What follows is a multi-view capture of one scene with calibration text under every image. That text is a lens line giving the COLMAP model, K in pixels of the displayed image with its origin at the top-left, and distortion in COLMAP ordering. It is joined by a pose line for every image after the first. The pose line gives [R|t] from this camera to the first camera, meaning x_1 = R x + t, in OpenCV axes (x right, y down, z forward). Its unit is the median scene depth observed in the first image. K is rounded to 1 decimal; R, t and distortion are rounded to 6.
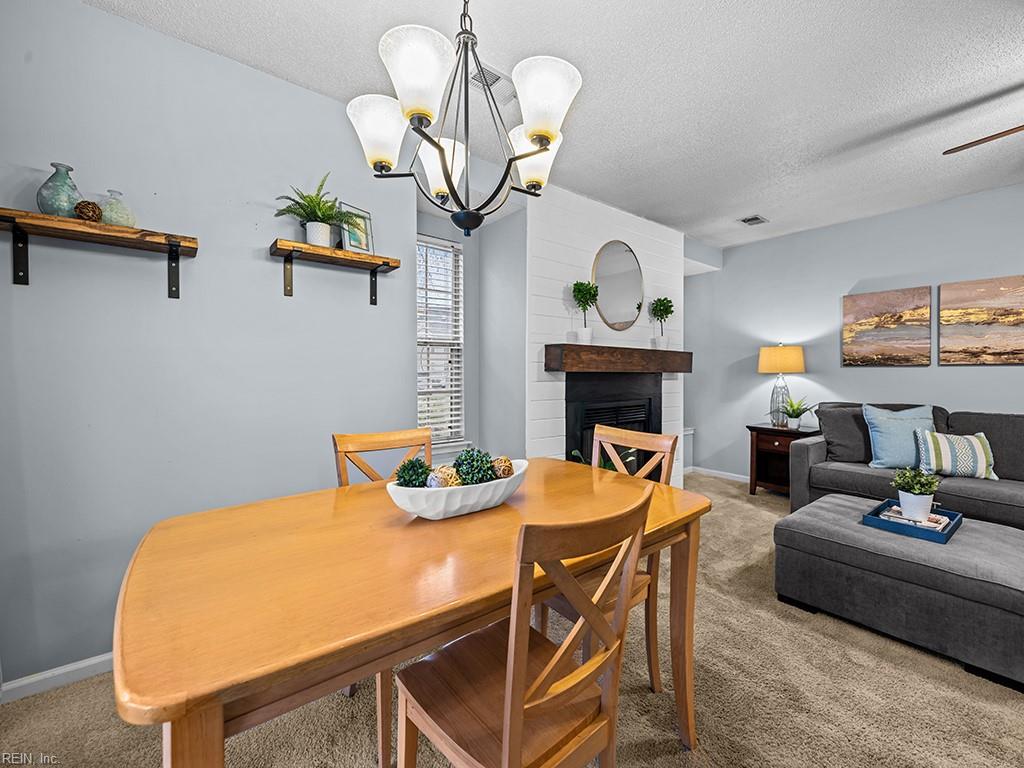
lens RADIAL K [[430.7, 0, 519.0], [0, 430.7, 377.4], [0, 0, 1]] dist [0.001146, 0.000054]
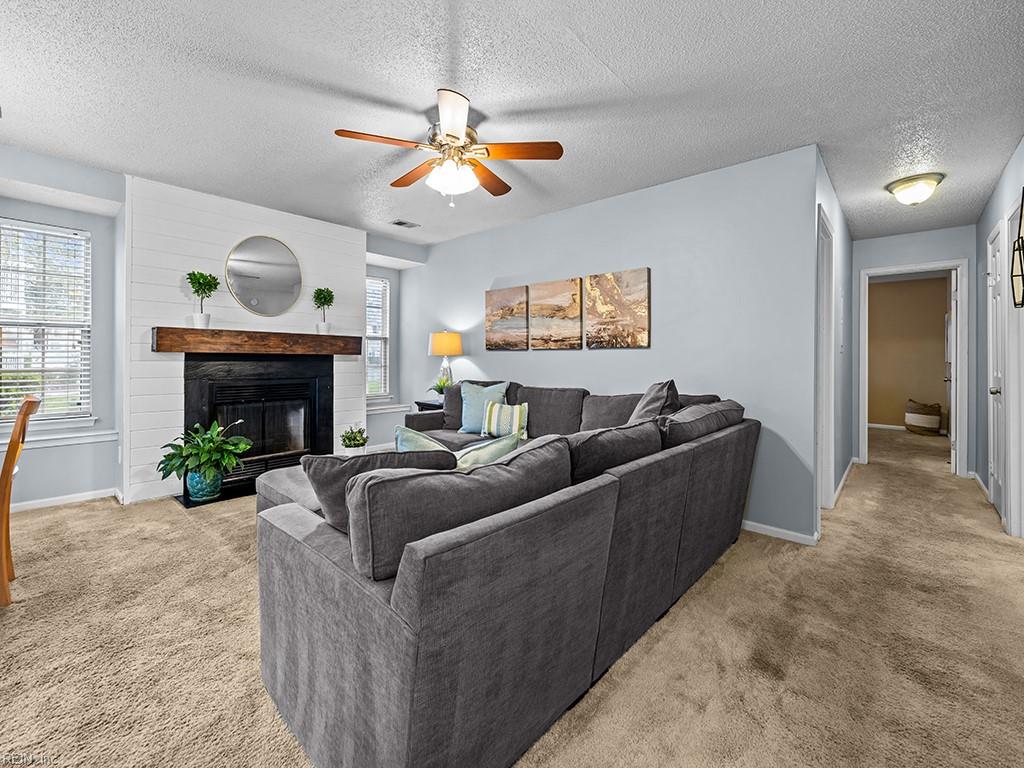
lens RADIAL K [[430.7, 0, 505.6], [0, 430.7, 357.8], [0, 0, 1]] dist [0.001146, 0.000054]
pose [[0.988123, 0.006006, 0.153546, 0.637480], [-0.004433, 0.999934, -0.010589, 0.007718], [-0.153599, 0.009783, 0.988085, -0.189277]]
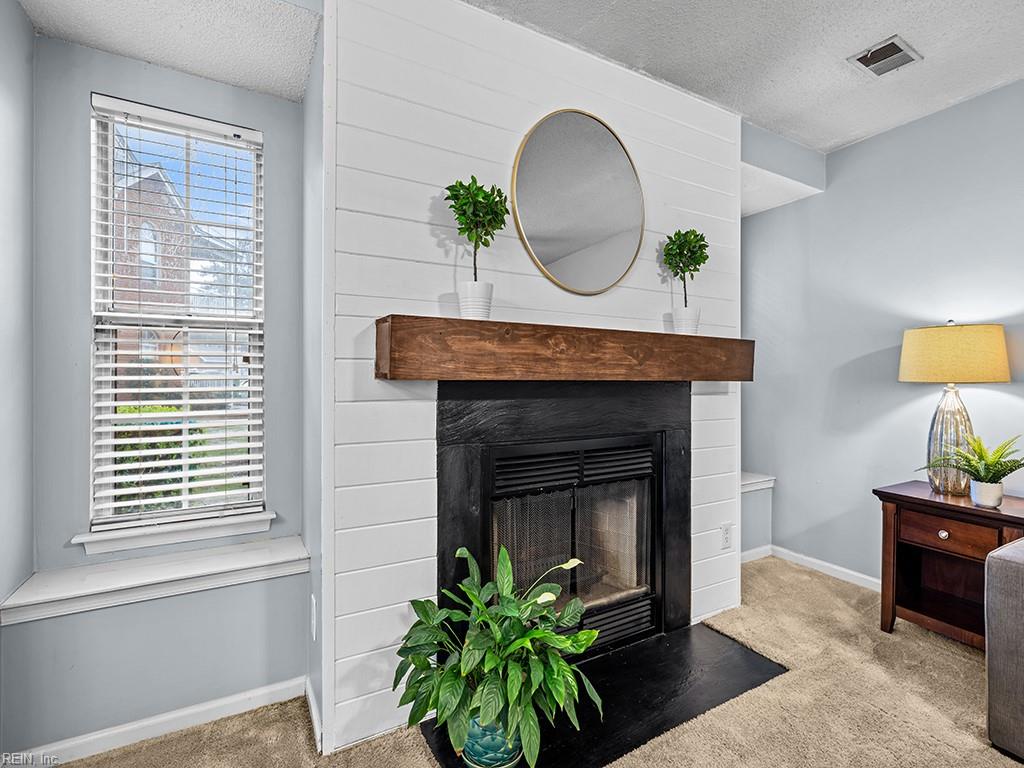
lens RADIAL K [[482.0, 0, 515.9], [0, 482.0, 377.4], [0, 0, 1]] dist [-0.008699, 0.000640]
pose [[0.986154, 0.003289, -0.165799, 0.233843], [-0.005045, 0.999936, -0.010171, -0.008562], [0.165755, 0.010866, 0.986107, 0.423392]]
